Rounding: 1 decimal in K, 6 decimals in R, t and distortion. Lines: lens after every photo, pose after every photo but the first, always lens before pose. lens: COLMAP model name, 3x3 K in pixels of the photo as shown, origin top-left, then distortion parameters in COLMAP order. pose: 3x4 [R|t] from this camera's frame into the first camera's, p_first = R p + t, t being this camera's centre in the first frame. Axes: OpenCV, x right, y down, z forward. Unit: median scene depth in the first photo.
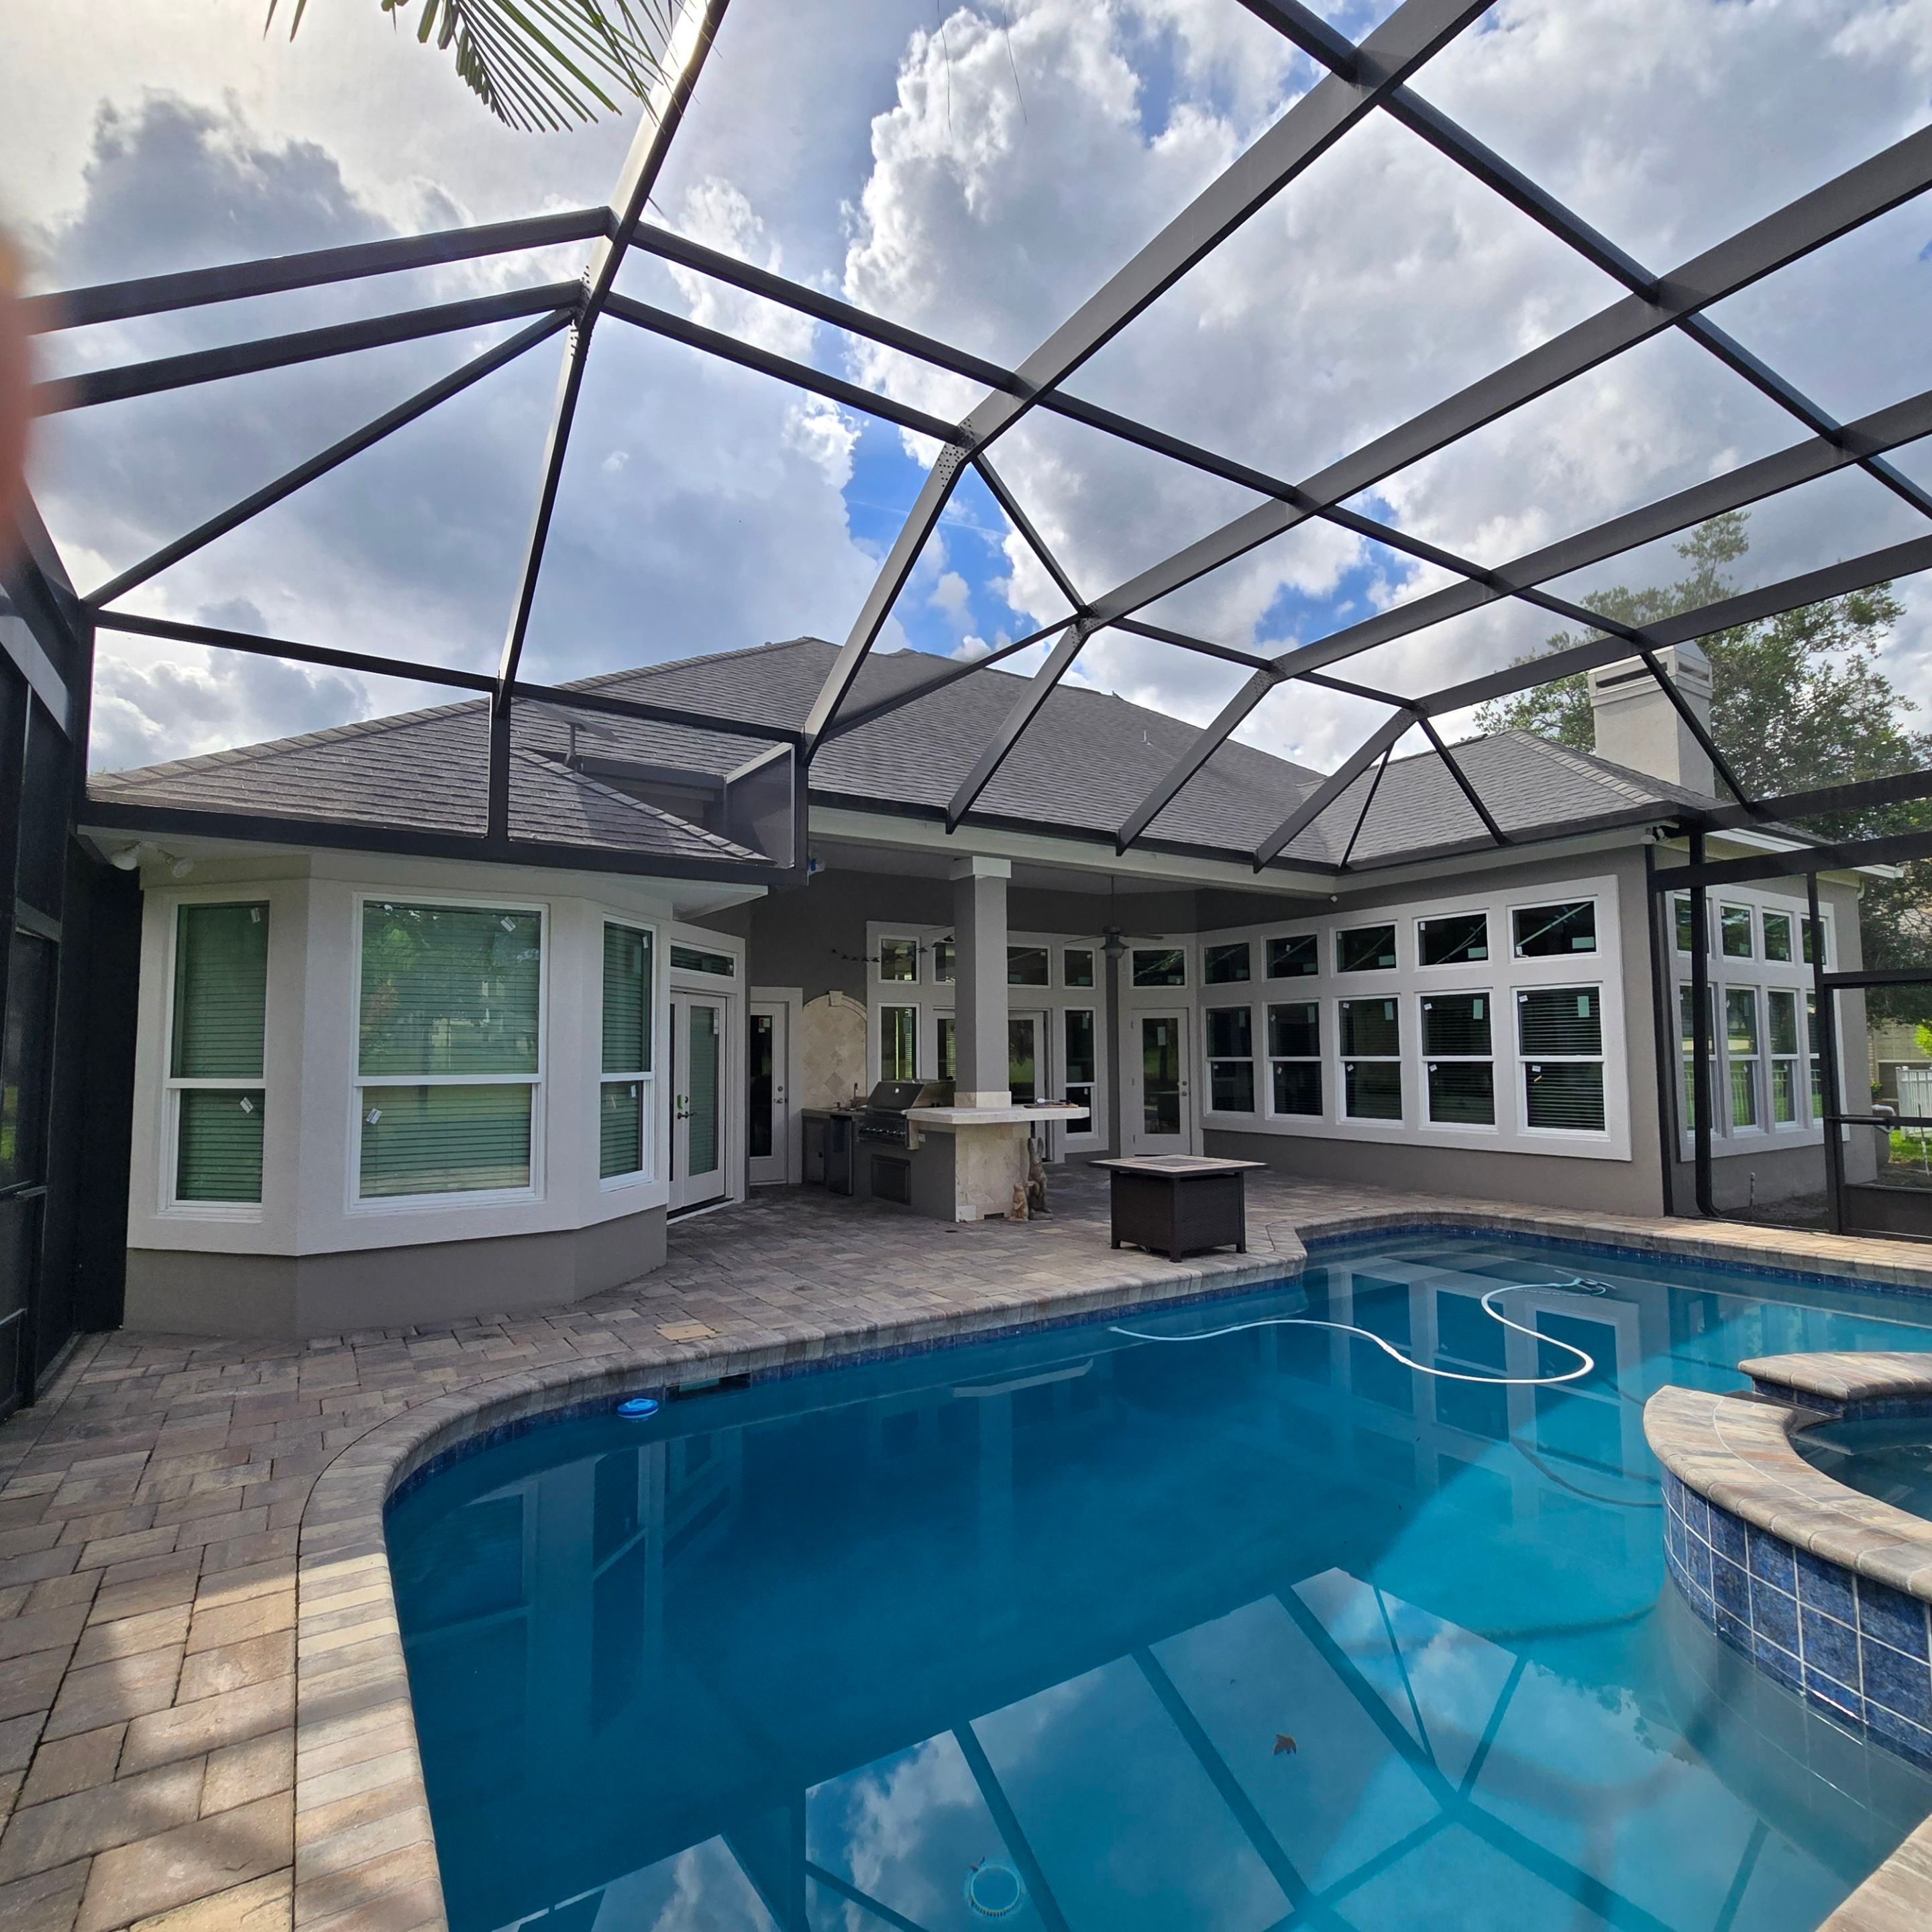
lens RADIAL K [[1045.8, 0, 961.2], [0, 1045.8, 990.5], [0, 0, 1]] dist [-0.000679, -0.000131]
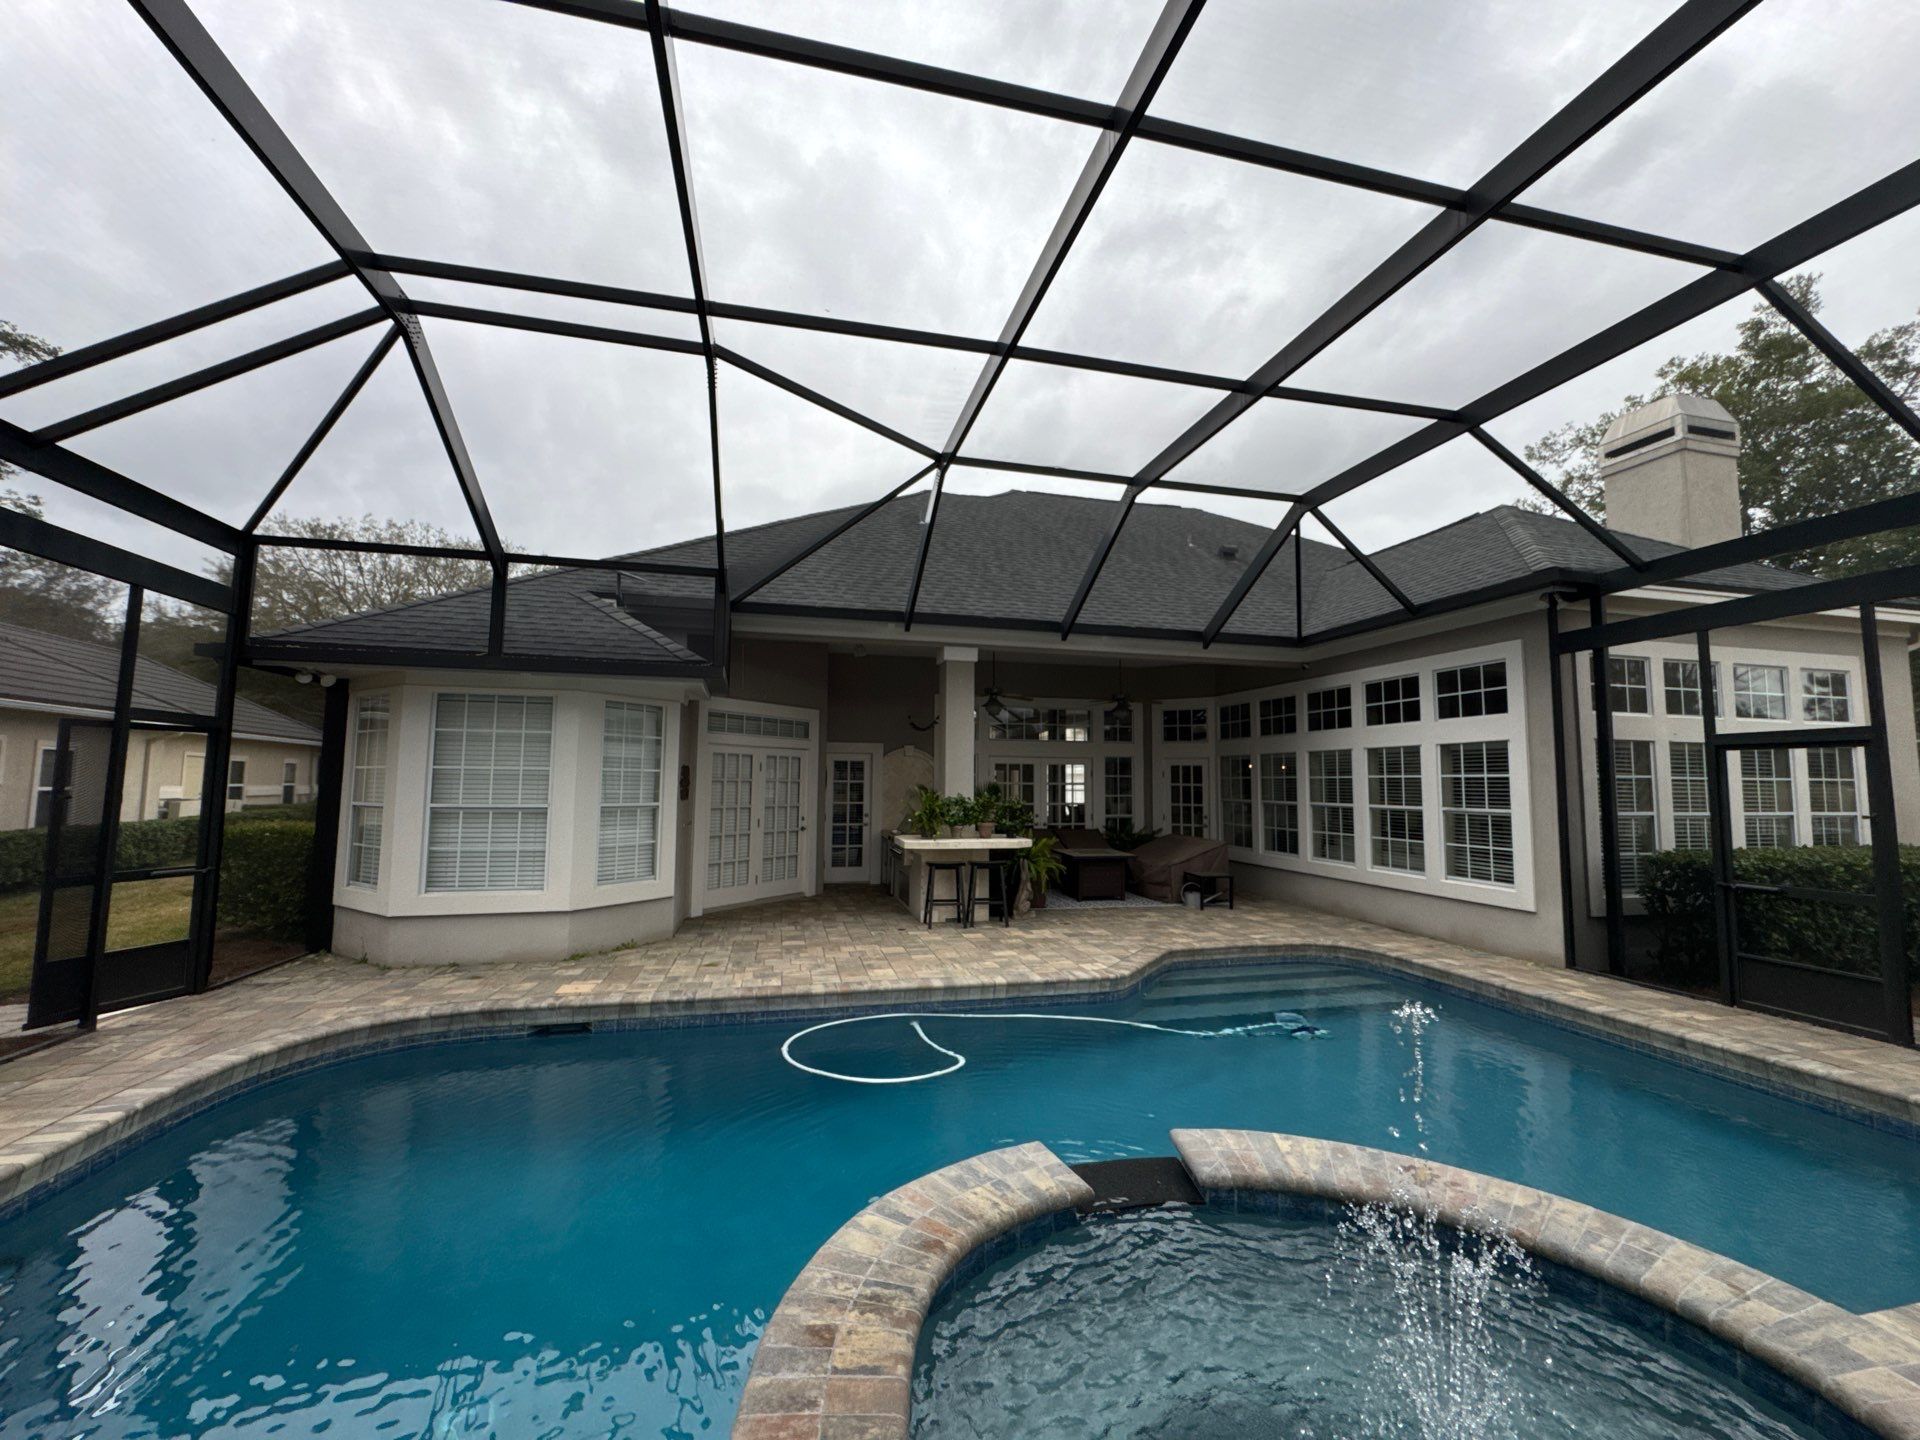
lens RADIAL K [[761.2, 0, 960.0], [0, 761.2, 720.0], [0, 0, 1]] dist [-0.002149, -0.000290]
pose [[0.947295, -0.009557, -0.320220, 0.337812], [0.002417, 0.999740, -0.022686, -0.012346], [0.320354, 0.020717, 0.947071, 0.093610]]
